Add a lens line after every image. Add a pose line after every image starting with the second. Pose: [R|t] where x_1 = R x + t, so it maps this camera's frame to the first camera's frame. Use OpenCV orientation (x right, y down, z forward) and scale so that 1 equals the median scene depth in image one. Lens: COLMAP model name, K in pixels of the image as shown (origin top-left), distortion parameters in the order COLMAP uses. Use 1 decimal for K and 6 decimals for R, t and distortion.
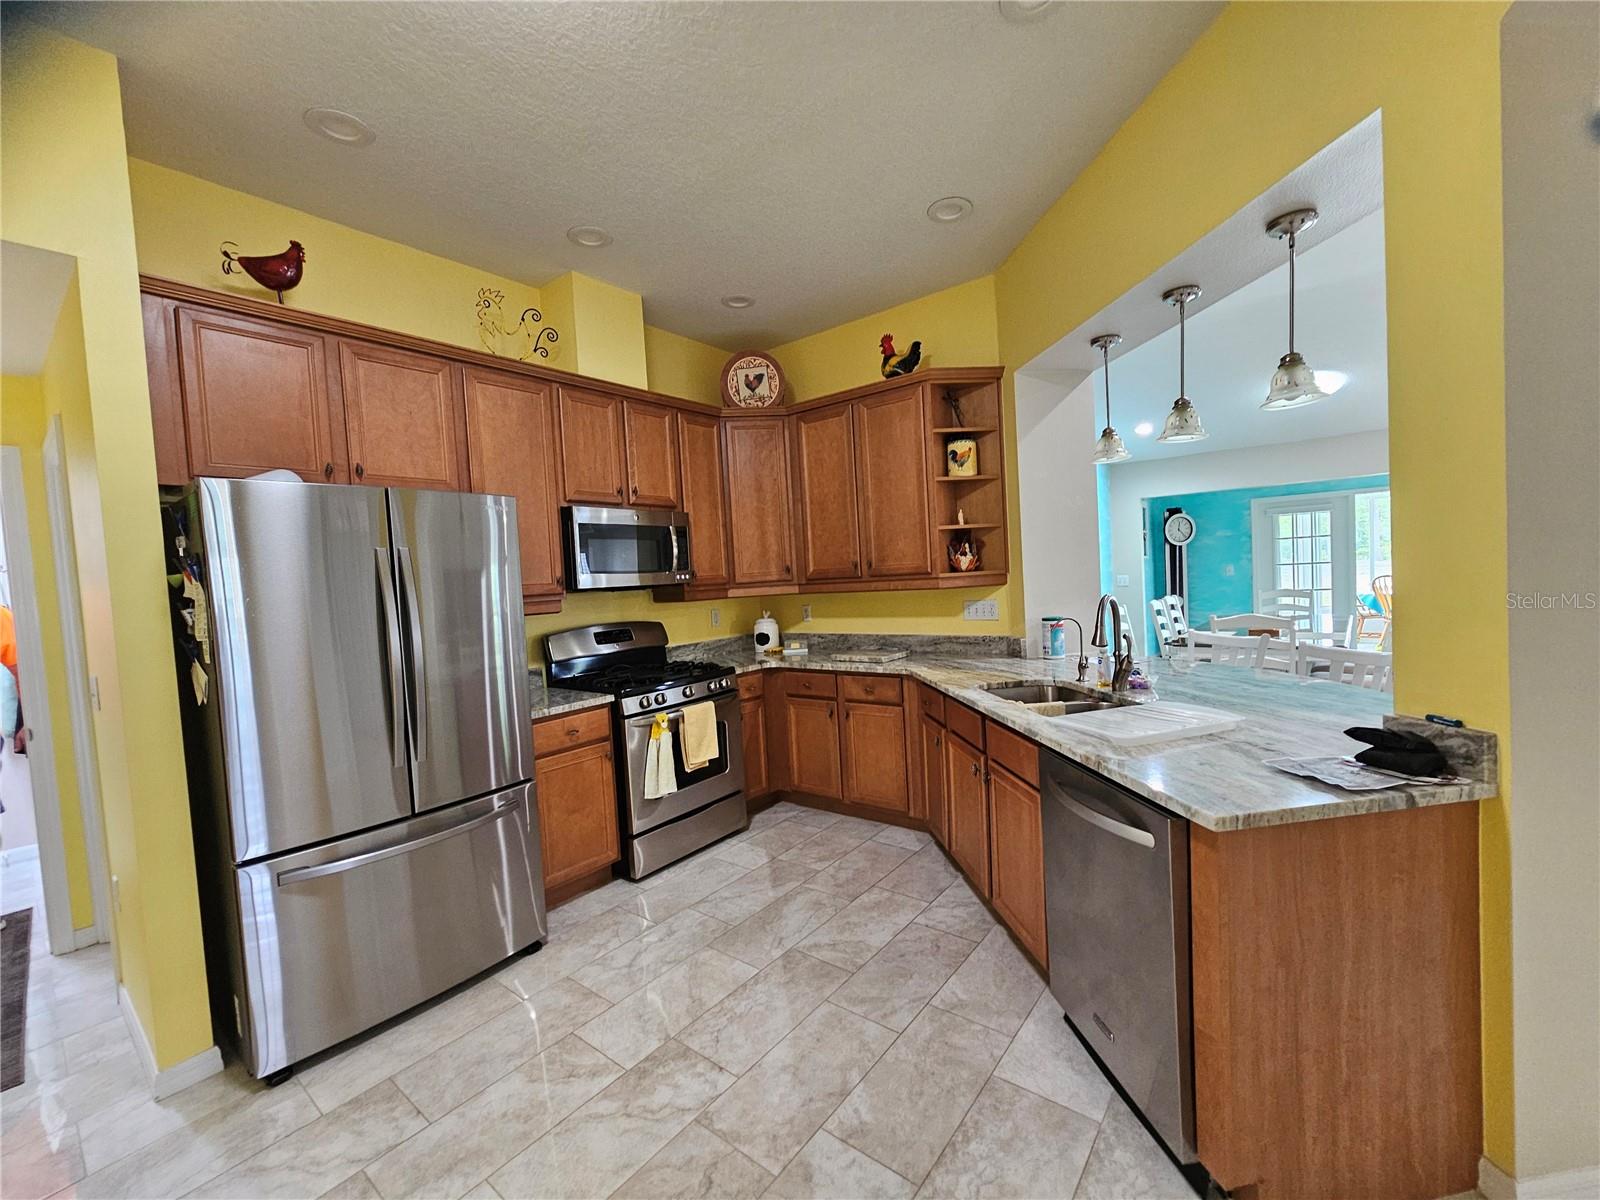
lens RADIAL K [[653.3, 0, 801.6], [0, 653.3, 601.4], [0, 0, 1]] dist [0.001267, 0.000364]
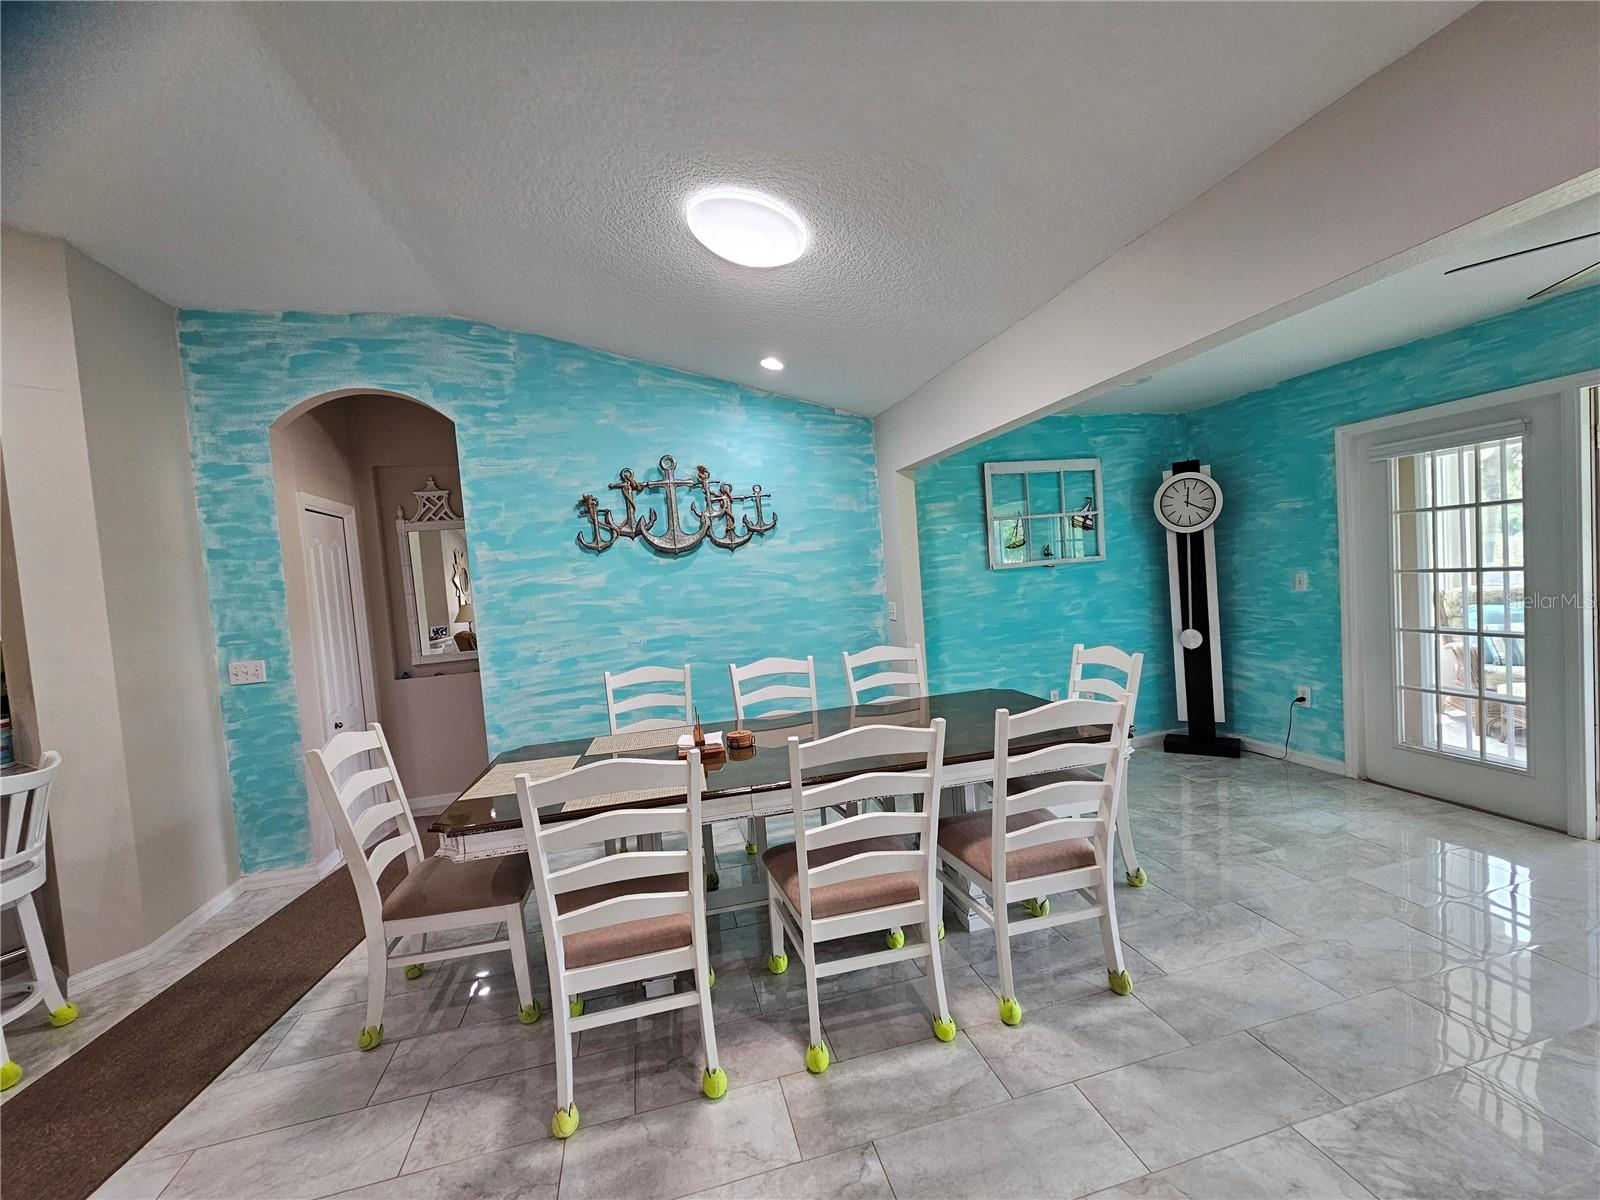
lens RADIAL K [[653.3, 0, 802.1], [0, 653.3, 601.9], [0, 0, 1]] dist [0.001267, 0.000364]
pose [[0.789901, 0.023752, -0.612775, 0.660586], [0.004205, 0.999016, 0.044143, -0.054908], [0.613220, -0.037446, 0.789024, 0.394122]]
